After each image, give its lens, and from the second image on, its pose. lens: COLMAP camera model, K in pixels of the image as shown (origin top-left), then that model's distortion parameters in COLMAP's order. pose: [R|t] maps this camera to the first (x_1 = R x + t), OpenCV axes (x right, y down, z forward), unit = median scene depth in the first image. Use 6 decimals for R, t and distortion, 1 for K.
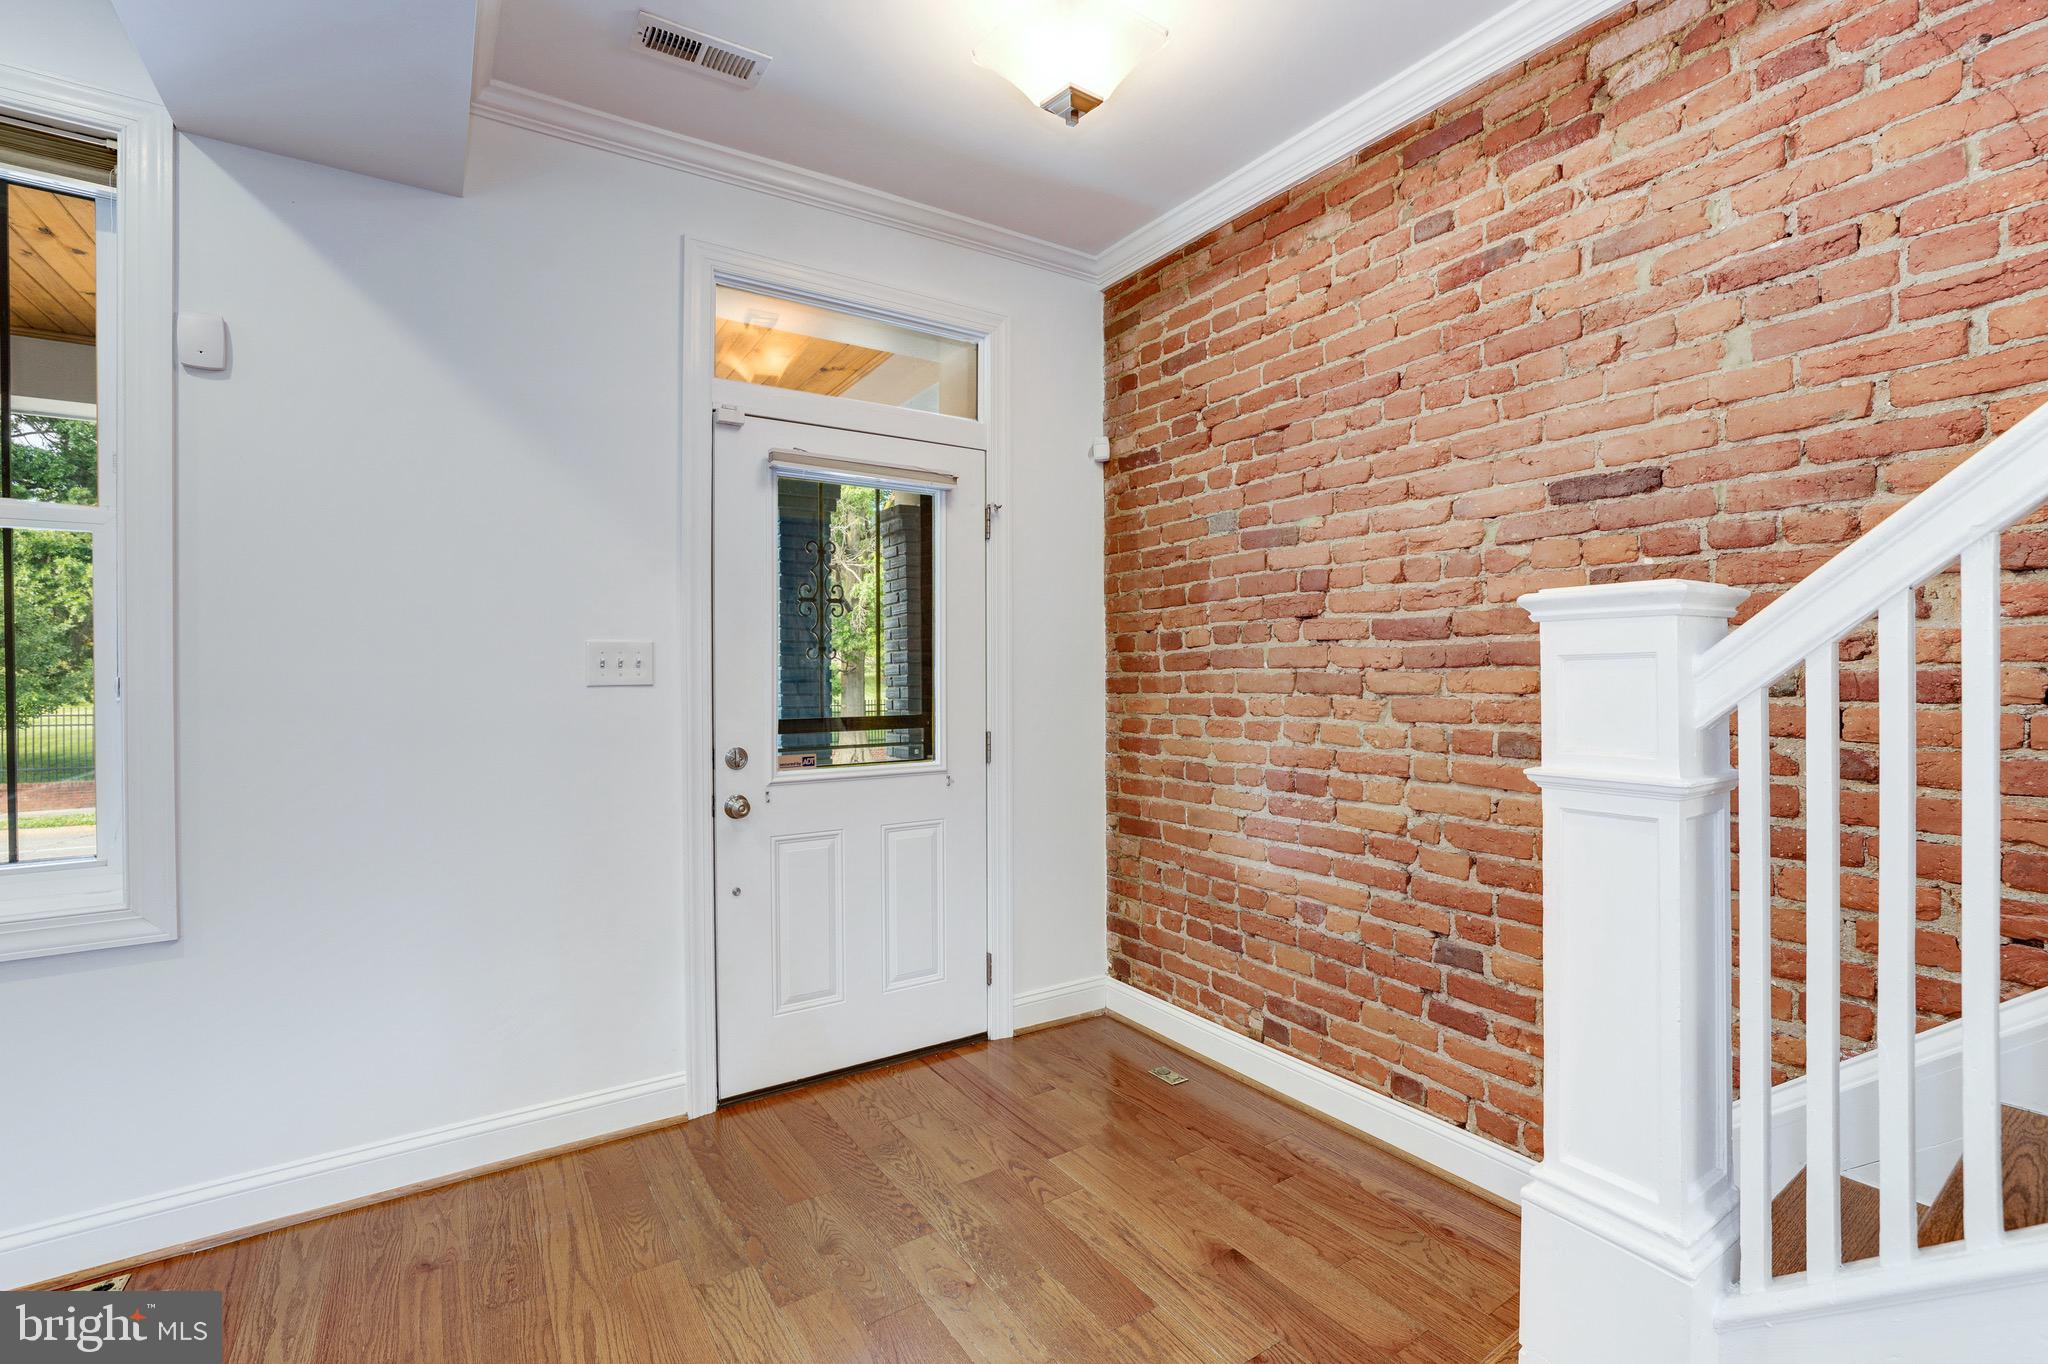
lens RADIAL K [[888.2, 0, 1024.2], [0, 888.2, 674.3], [0, 0, 1]] dist [-0.042990, 0.015199]
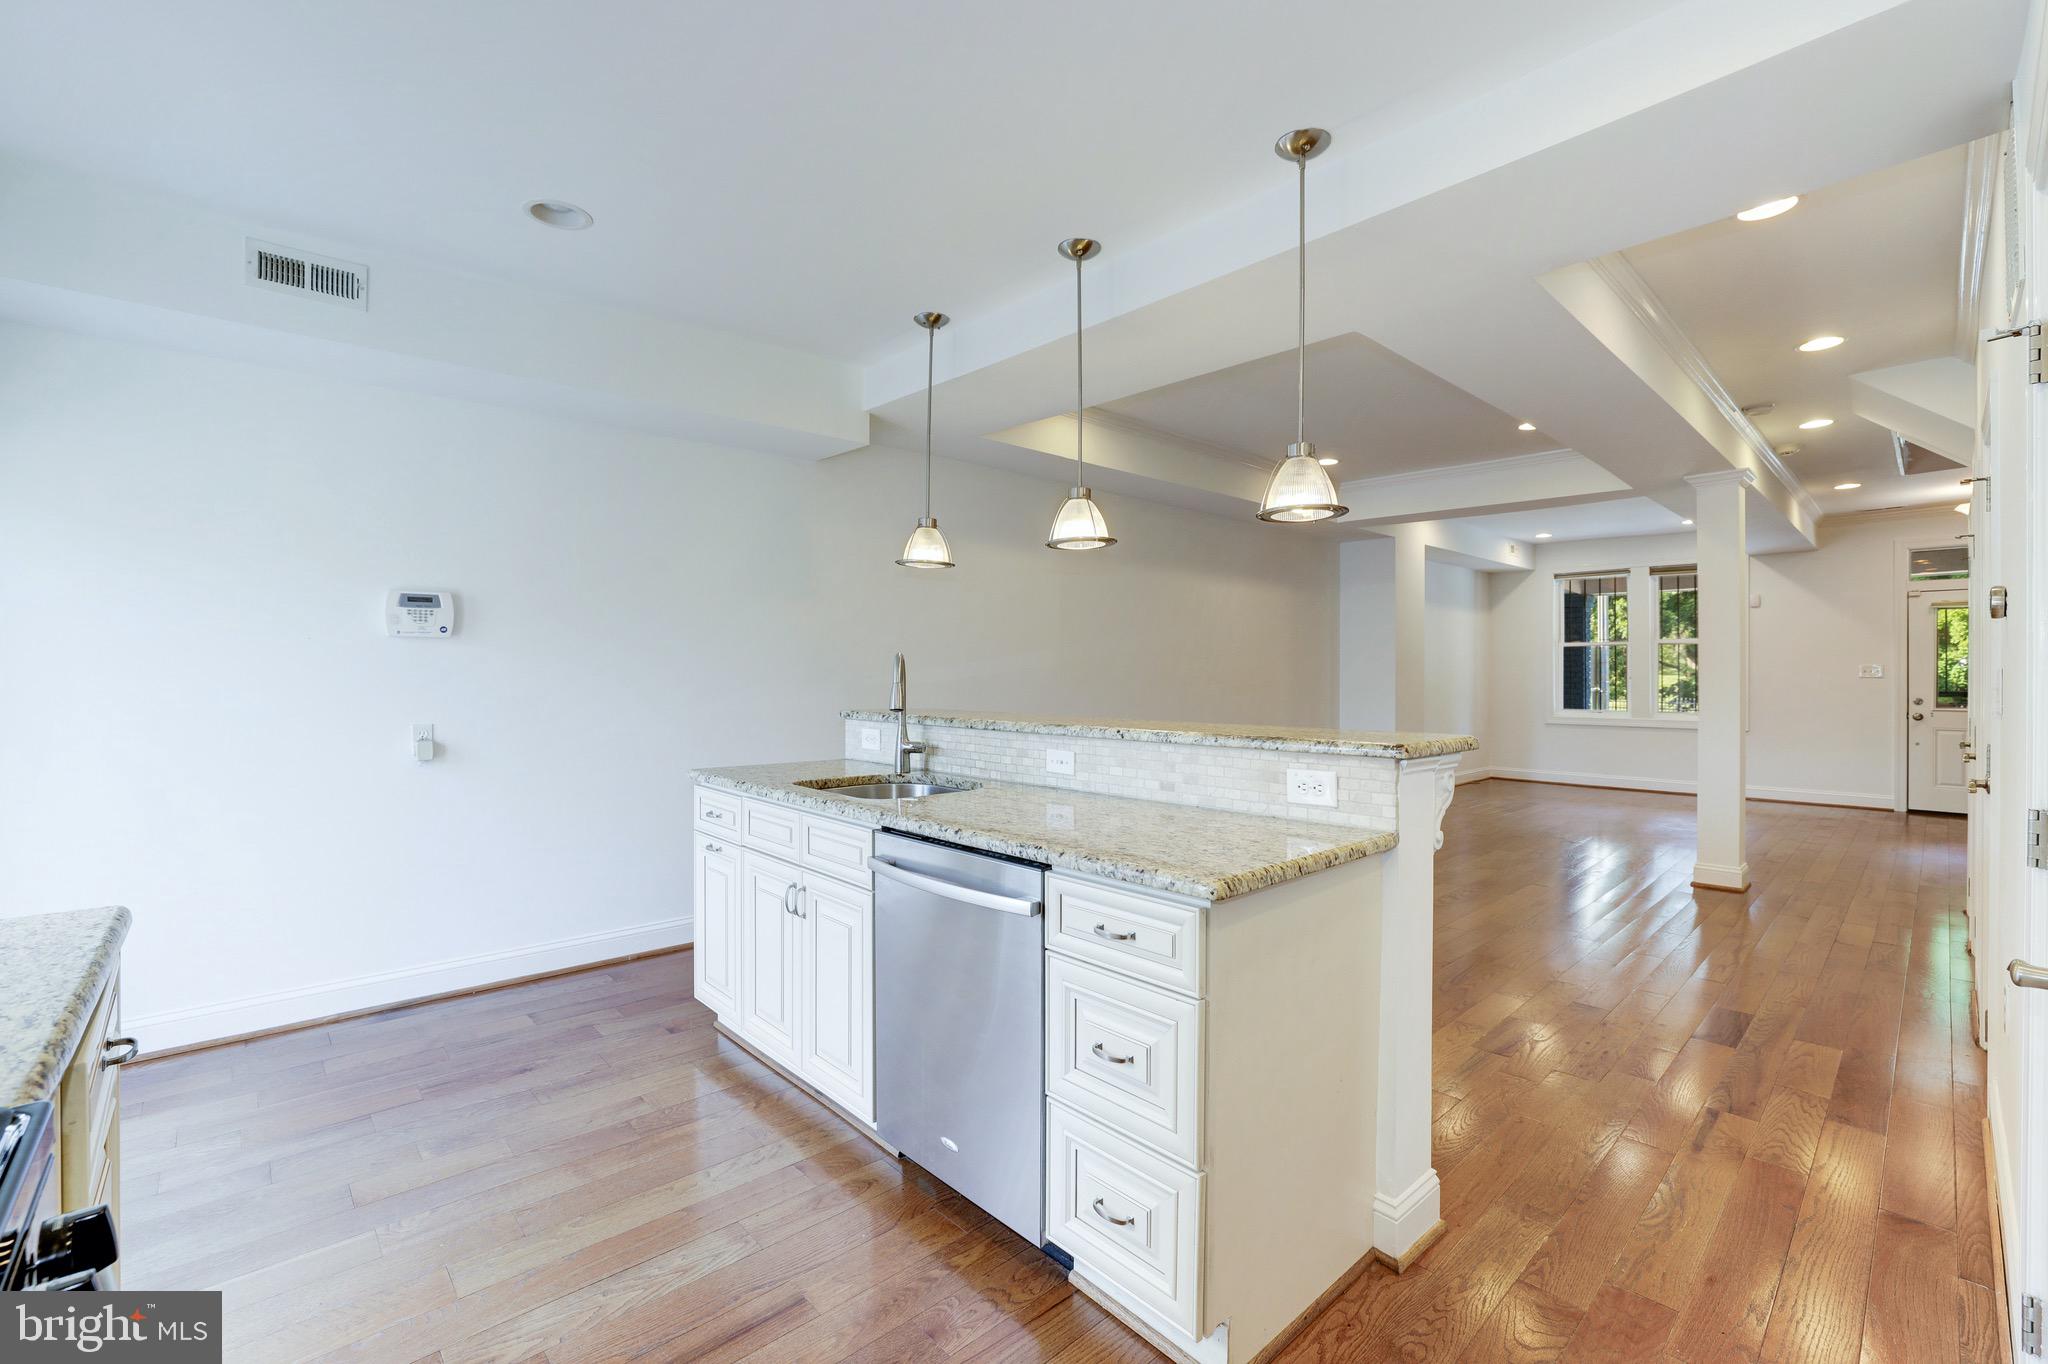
lens RADIAL K [[888.2, 0, 1021.4], [0, 888.2, 675.1], [0, 0, 1]] dist [-0.042990, 0.015199]
pose [[0.155963, 0.004362, -0.987753, 2.221291], [-0.009305, 0.999952, 0.002946, 0.021935], [0.987719, 0.008731, 0.155996, -2.644883]]
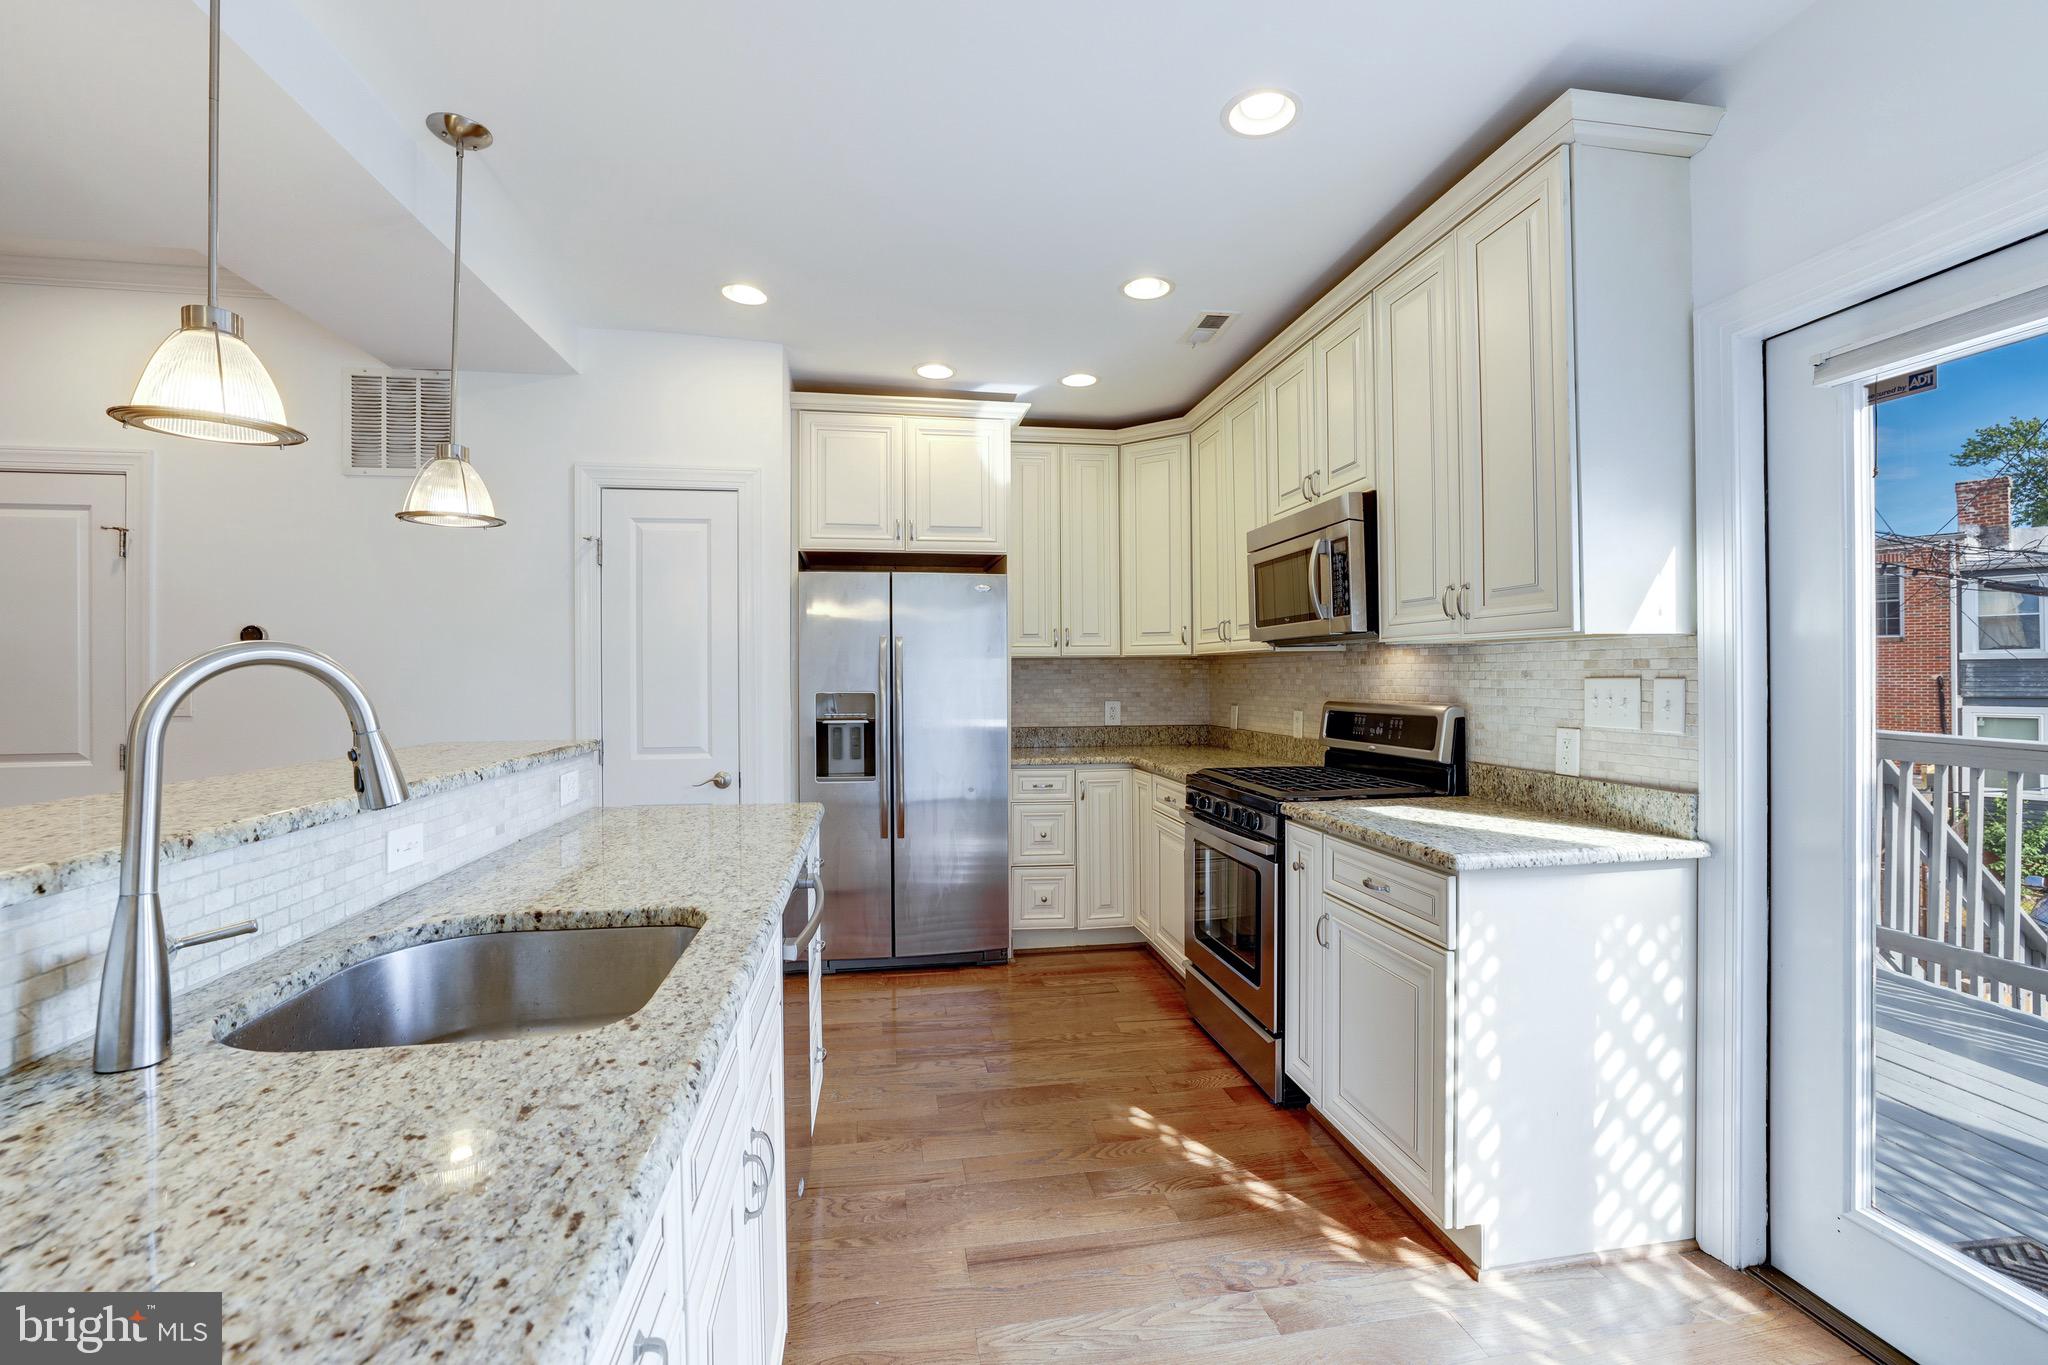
lens RADIAL K [[888.2, 0, 1021.9], [0, 888.2, 677.7], [0, 0, 1]] dist [-0.042990, 0.015199]
pose [[0.412846, -0.002934, 0.910796, 0.826035], [0.011378, 0.999933, -0.001936, 0.016610], [-0.910730, 0.011162, 0.412852, -3.068746]]
